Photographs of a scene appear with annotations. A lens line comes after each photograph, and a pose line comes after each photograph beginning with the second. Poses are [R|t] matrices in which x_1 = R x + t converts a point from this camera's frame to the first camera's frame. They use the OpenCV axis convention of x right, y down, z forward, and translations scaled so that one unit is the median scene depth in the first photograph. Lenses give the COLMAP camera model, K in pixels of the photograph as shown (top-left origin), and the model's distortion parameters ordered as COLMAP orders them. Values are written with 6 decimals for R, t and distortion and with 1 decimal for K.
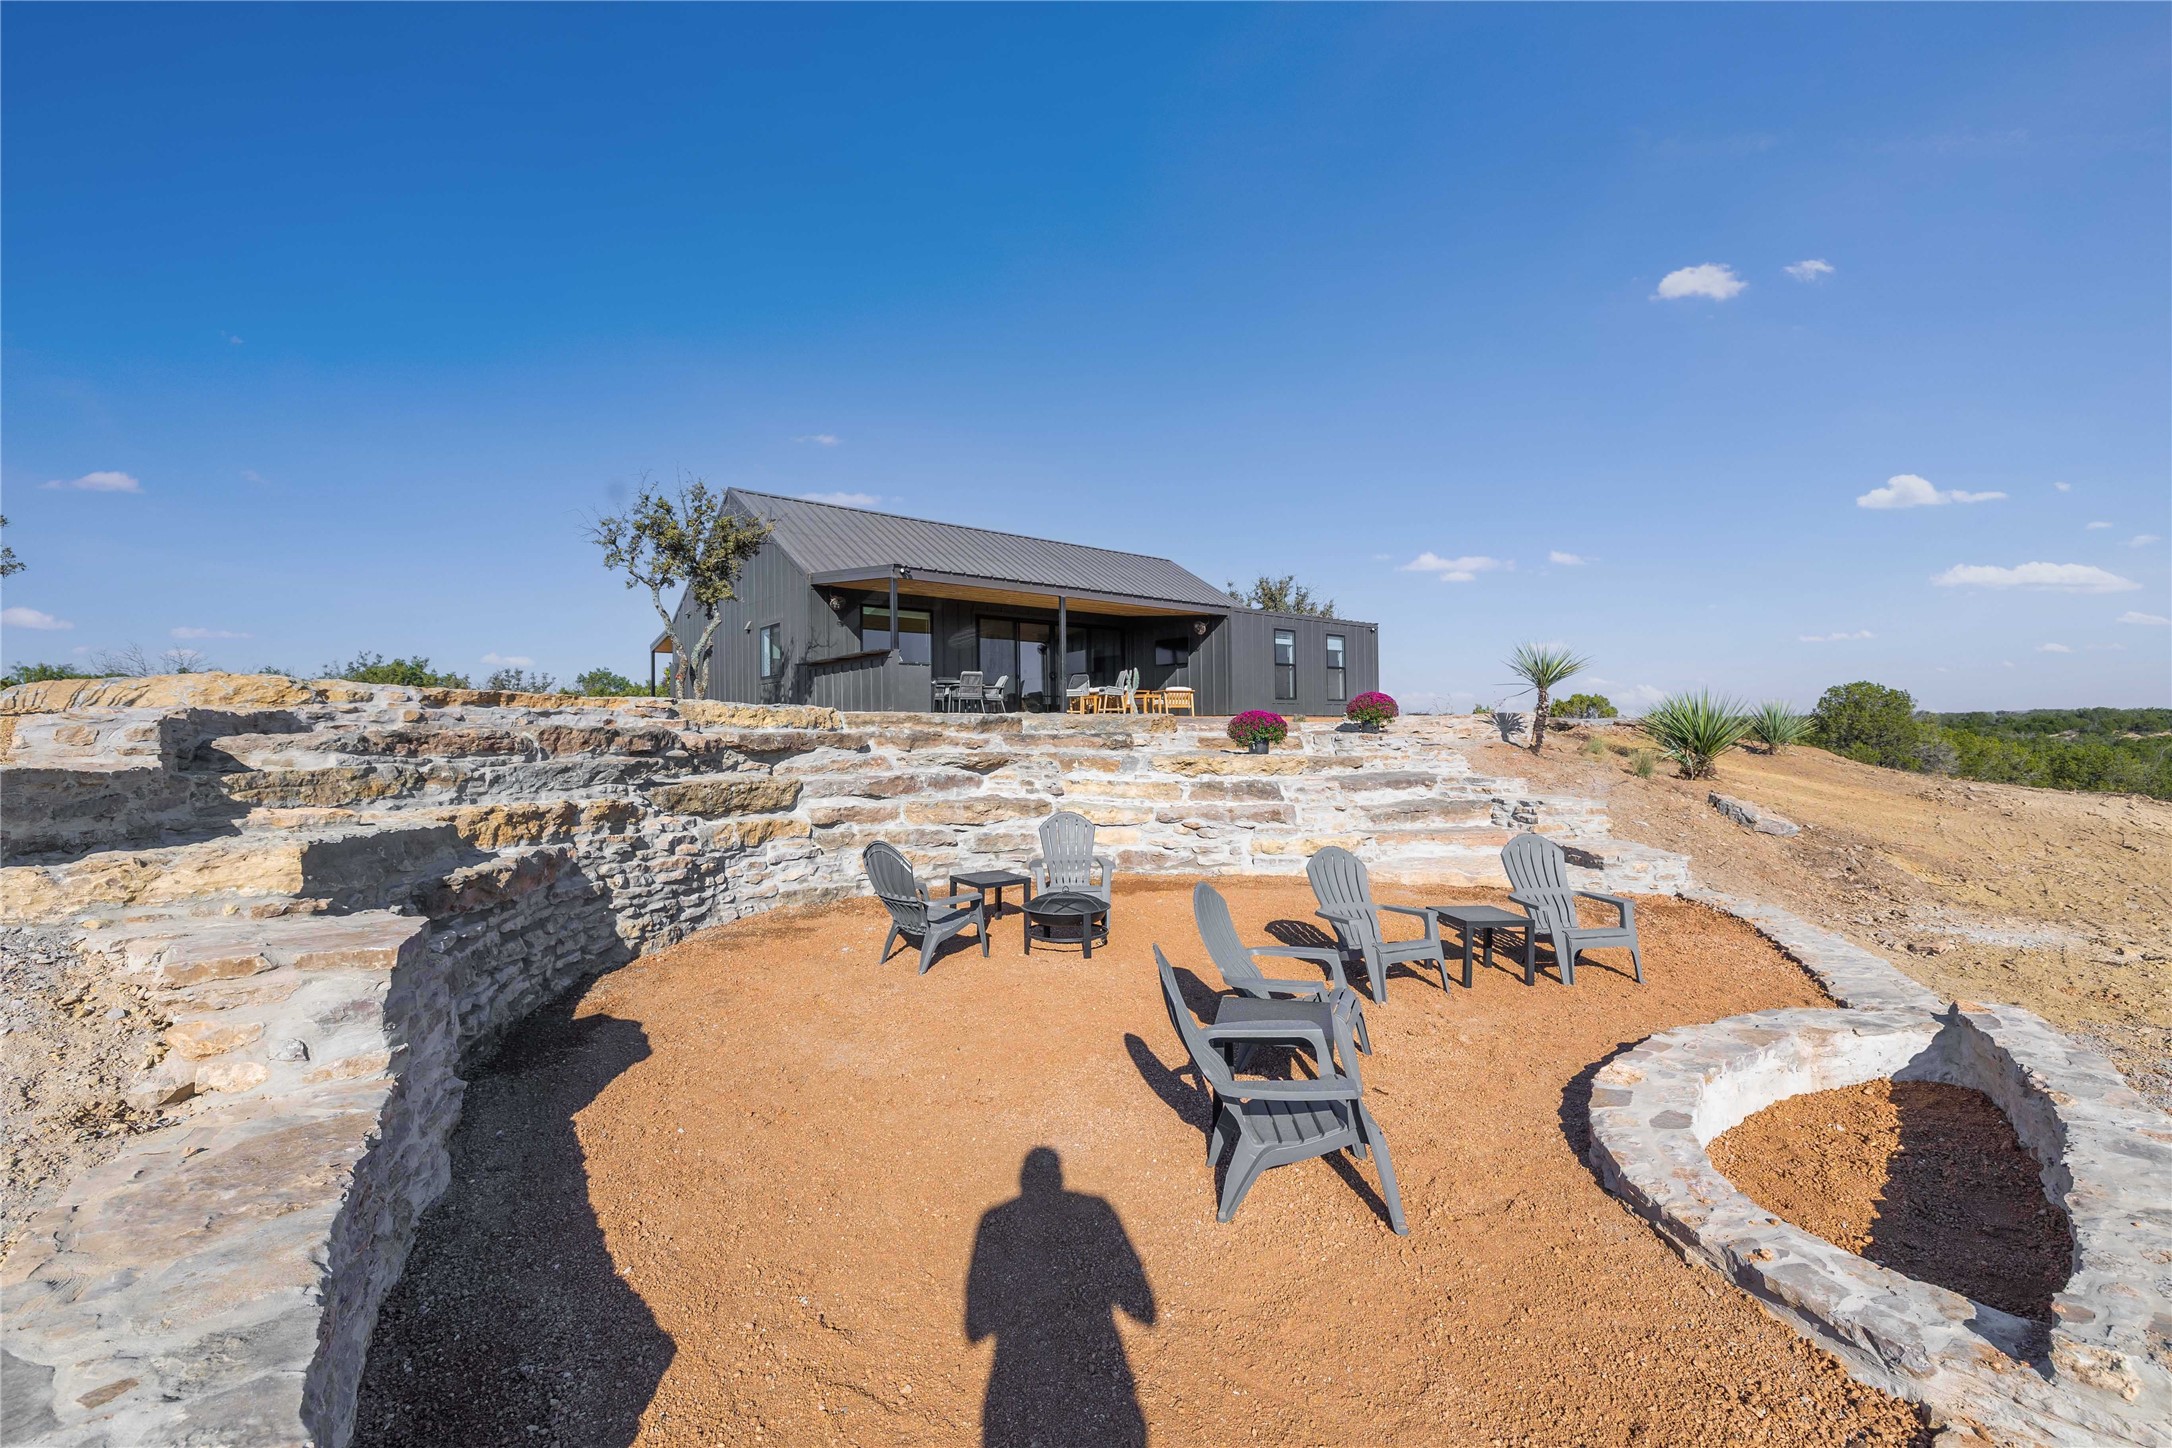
lens RADIAL K [[923.8, 0, 1086.0], [0, 923.8, 724.0], [0, 0, 1]] dist [0.001377, -0.000266]
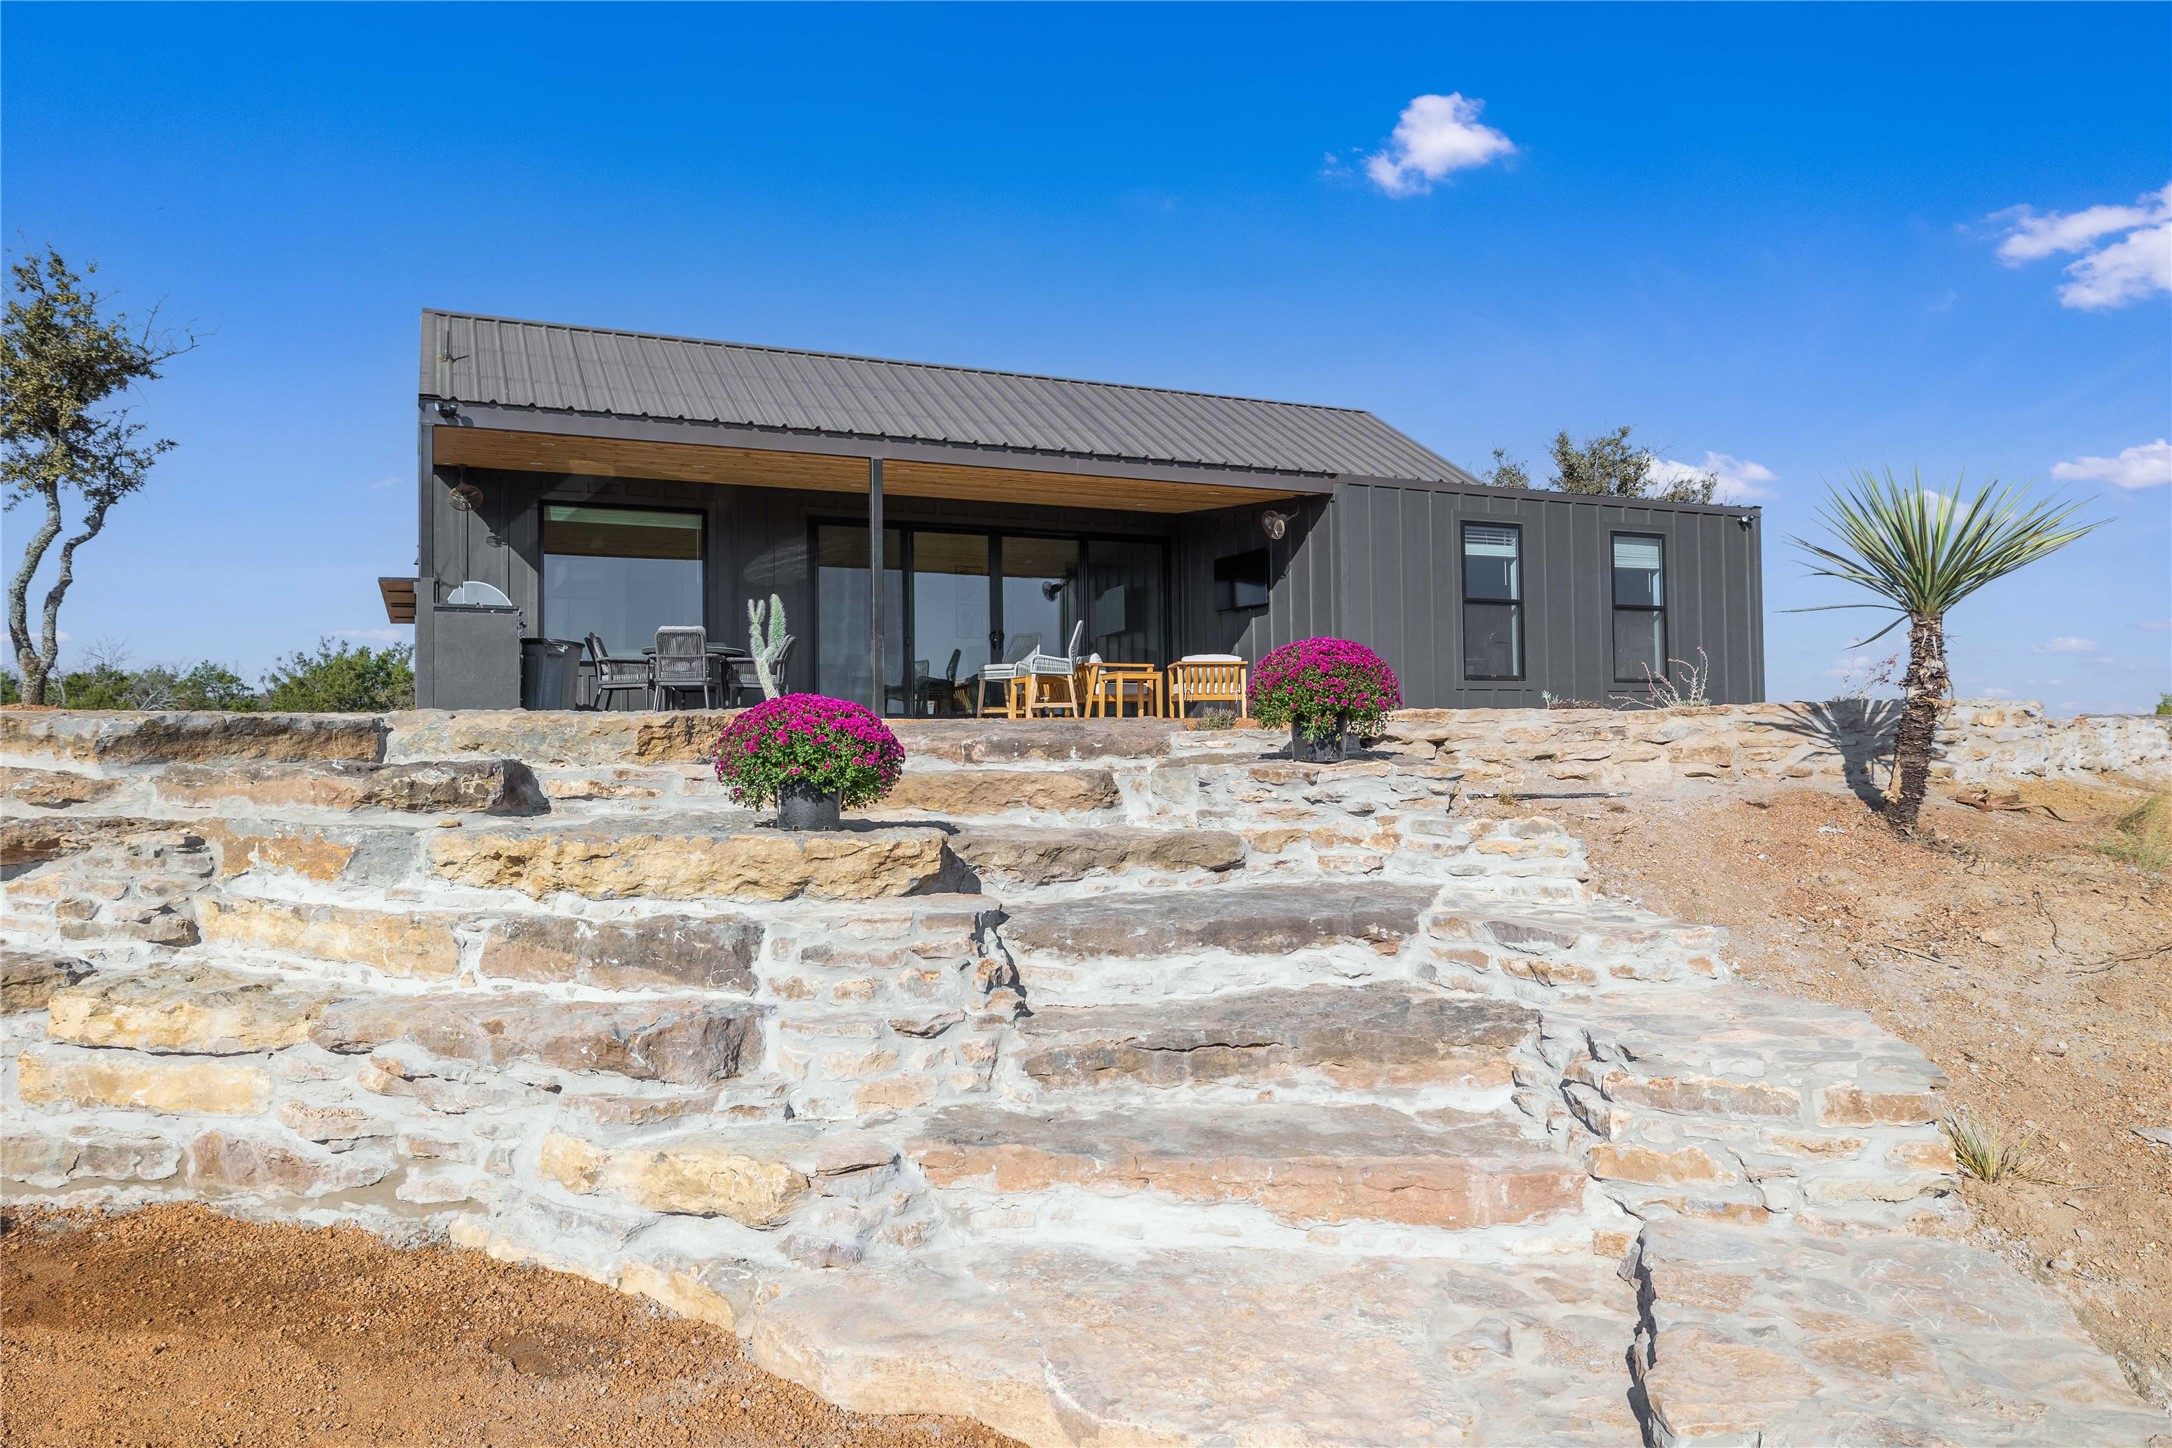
lens RADIAL K [[1427.2, 0, 1086.0], [0, 1427.2, 724.0], [0, 0, 1]] dist [-0.001199, 0.000567]
pose [[0.959215, -0.005718, -0.282618, 0.320284], [0.003167, 0.999950, -0.009482, 0.000552], [0.282658, 0.008200, 0.959186, 0.413557]]
